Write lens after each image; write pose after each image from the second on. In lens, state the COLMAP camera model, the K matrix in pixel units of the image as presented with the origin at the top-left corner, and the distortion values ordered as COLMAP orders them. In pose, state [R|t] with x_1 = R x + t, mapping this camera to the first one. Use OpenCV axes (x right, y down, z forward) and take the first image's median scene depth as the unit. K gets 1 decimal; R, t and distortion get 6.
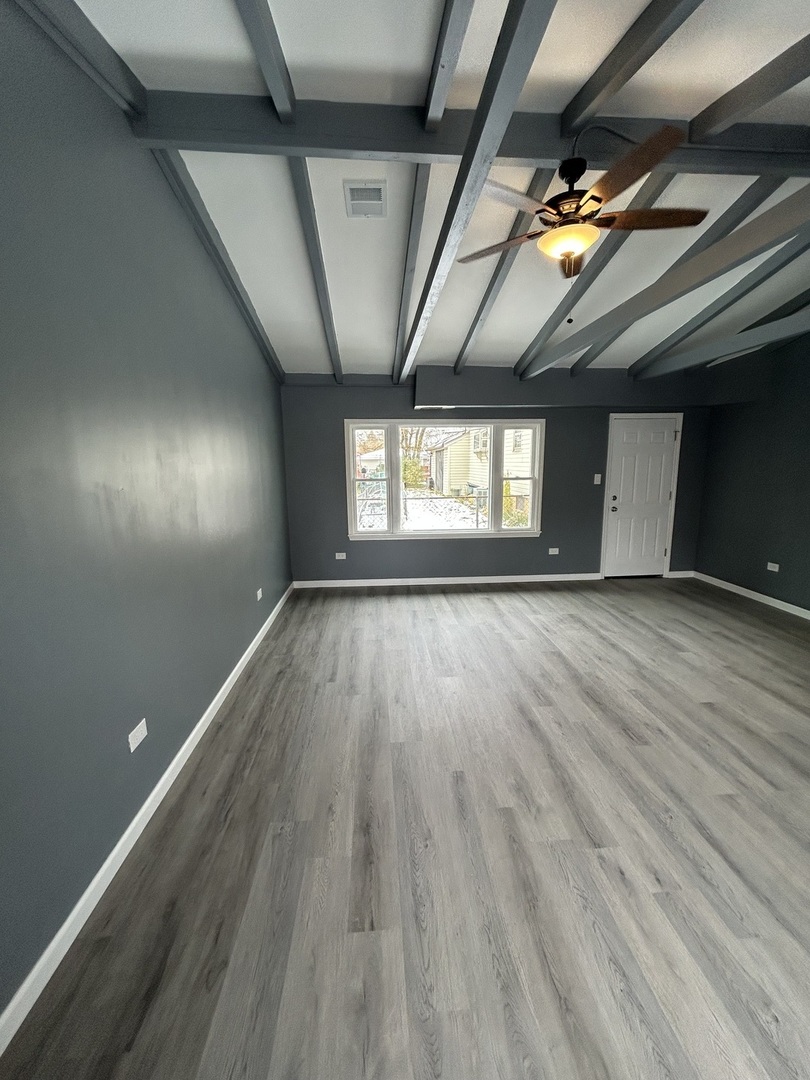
lens RADIAL K [[434.2, 0, 407.0], [0, 434.2, 542.5], [0, 0, 1]] dist [-0.004243, 0.000787]
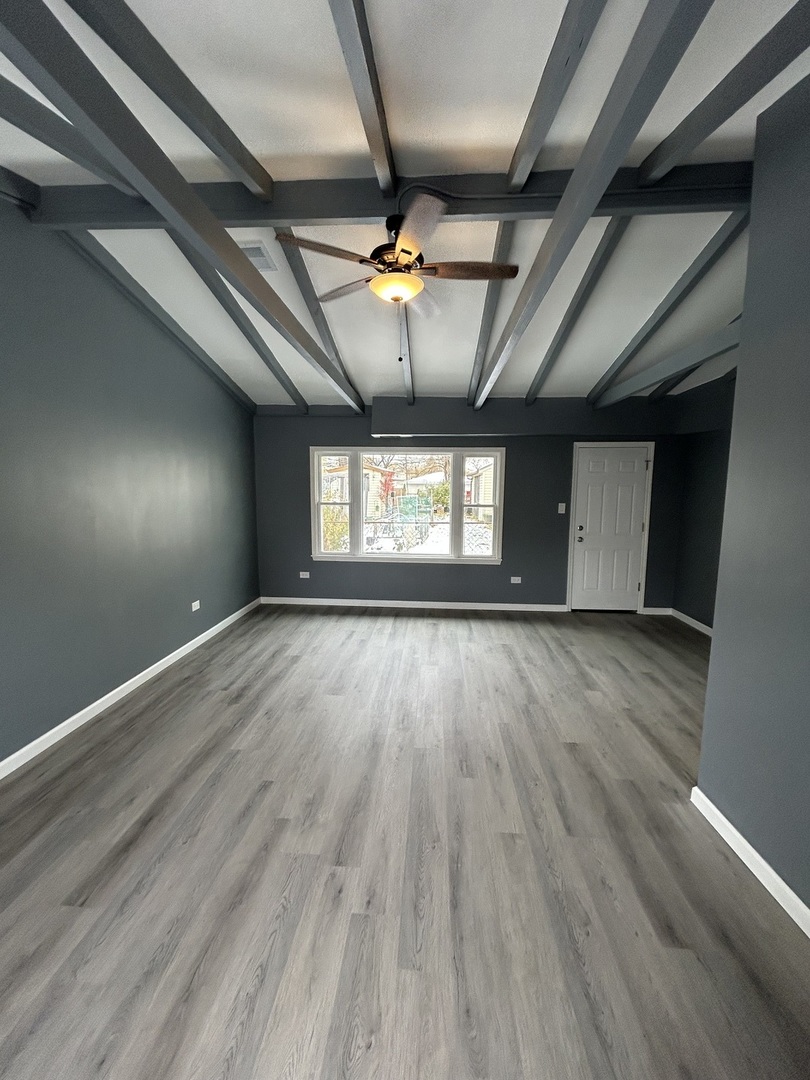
lens RADIAL K [[434.2, 0, 407.3], [0, 434.2, 542.2], [0, 0, 1]] dist [-0.004243, 0.000787]
pose [[0.990547, 0.034731, -0.132700, 0.250422], [-0.042070, 0.997713, -0.052907, -0.003201], [0.130559, 0.057989, 0.989743, -0.011767]]
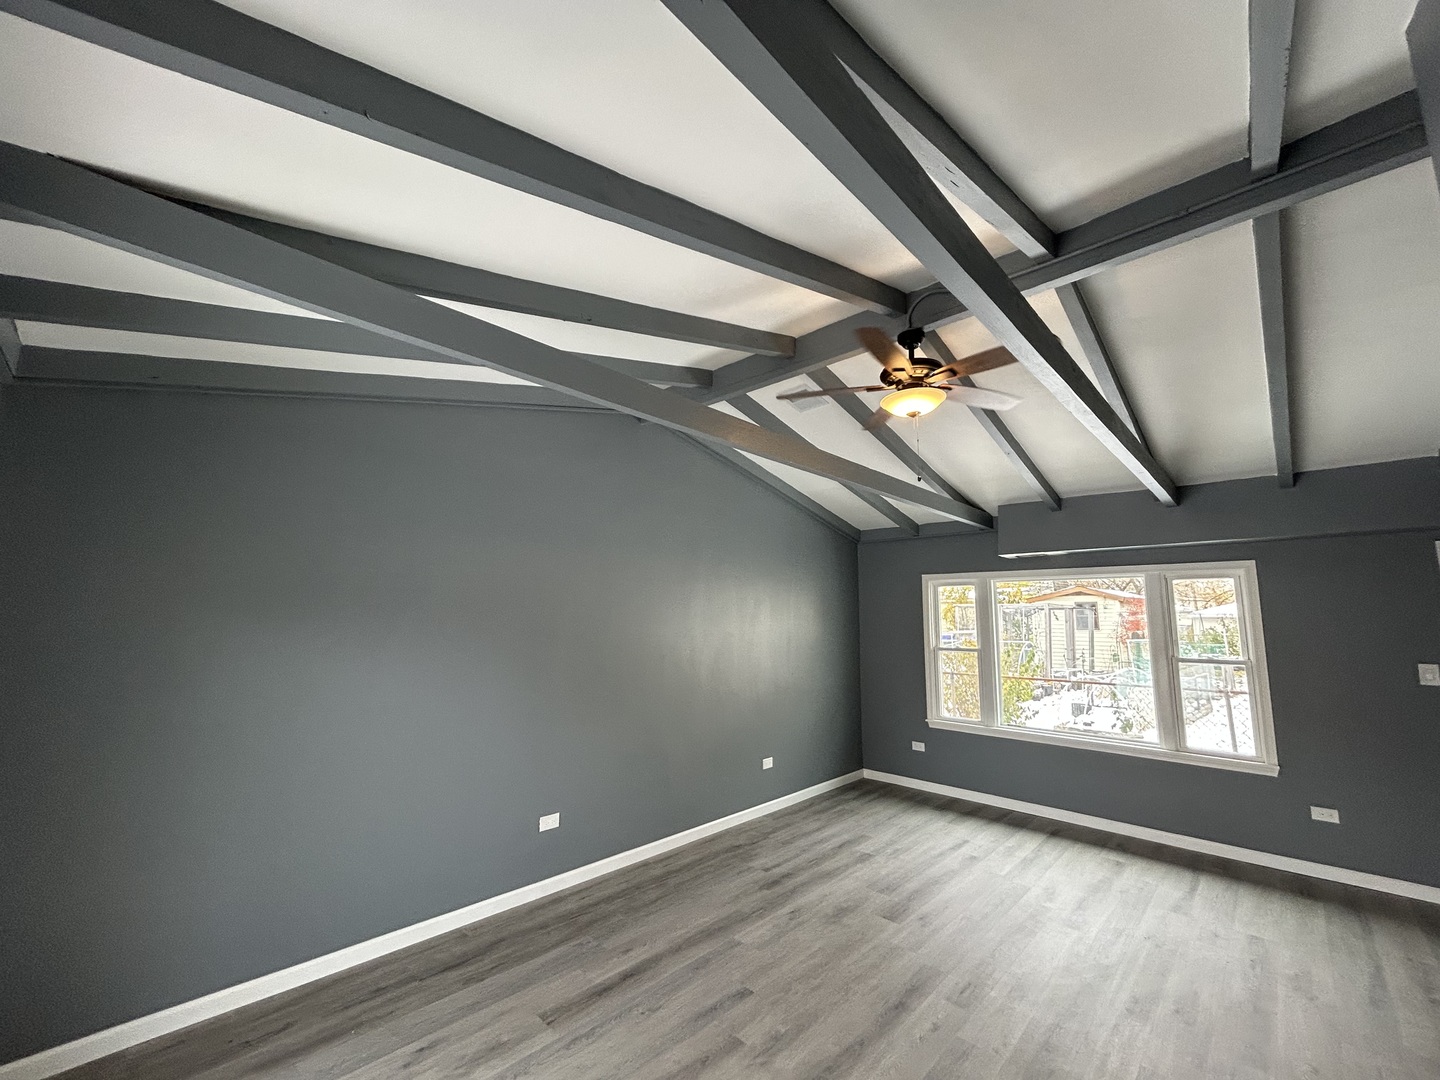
lens RADIAL K [[579.0, 0, 720.9], [0, 579.0, 540.1], [0, 0, 1]] dist [-0.004243, 0.000787]
pose [[0.667979, -0.083760, -0.739452, 0.441472], [-0.149945, 0.958118, -0.243980, -0.018458], [0.728918, 0.273850, 0.627443, -0.003354]]
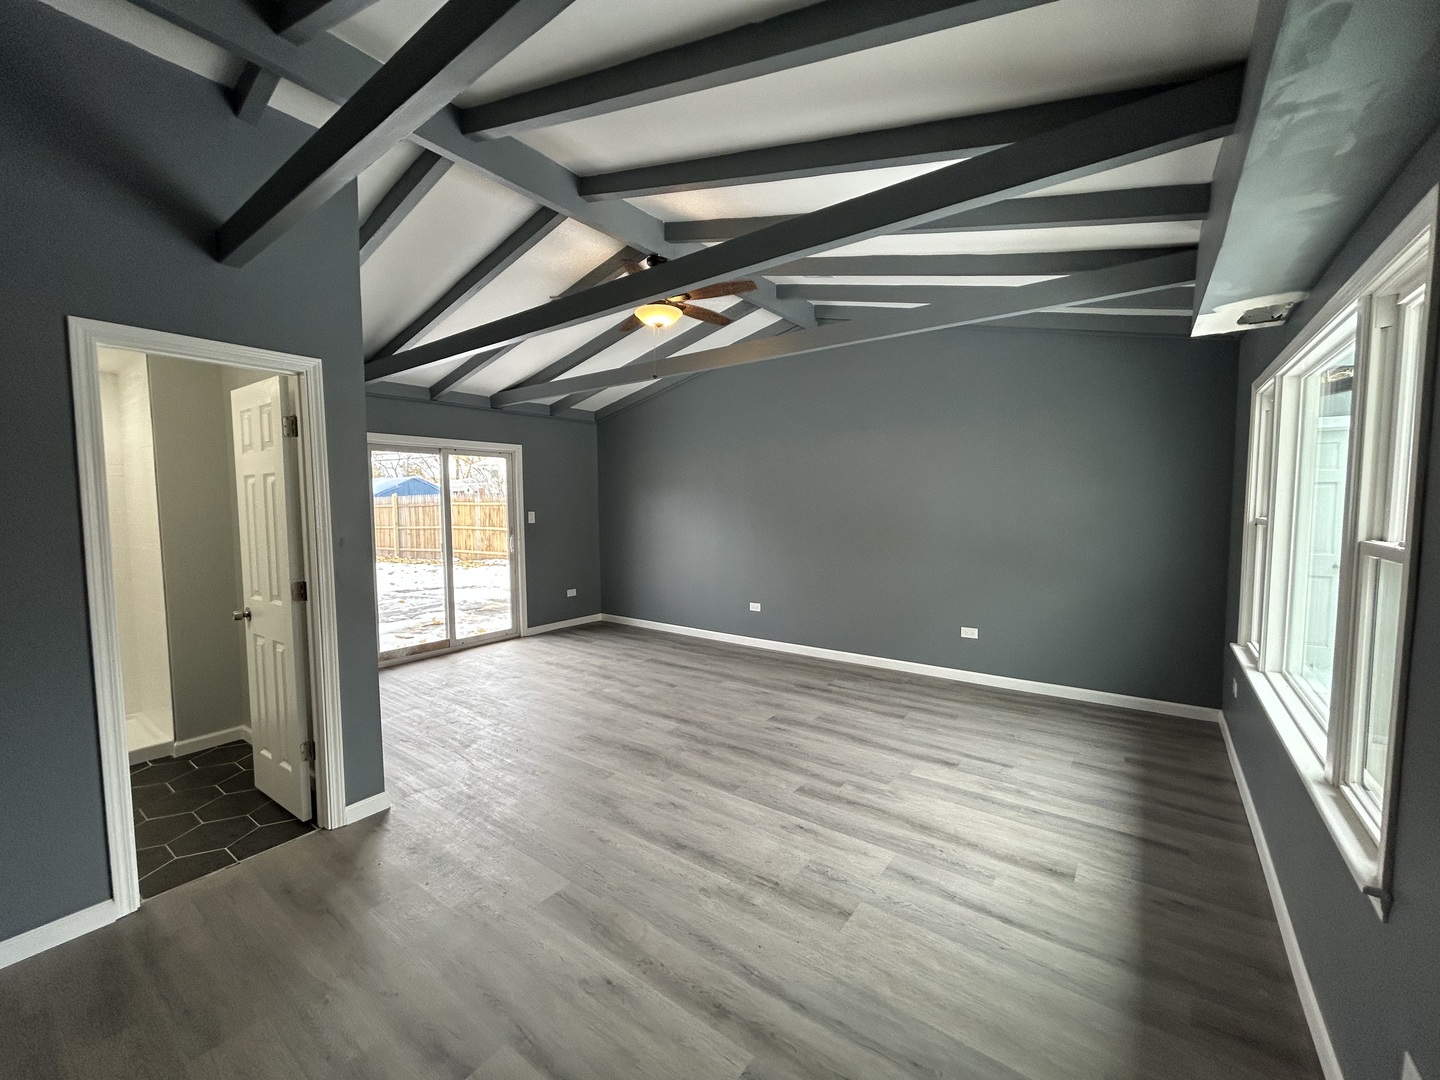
lens RADIAL K [[579.0, 0, 724.3], [0, 579.0, 535.8], [0, 0, 1]] dist [-0.004243, 0.000787]
pose [[-0.648814, 0.066408, -0.758044, 0.690246], [-0.117859, 0.975393, 0.186325, -0.187180], [0.751764, 0.210233, -0.625022, 1.028575]]
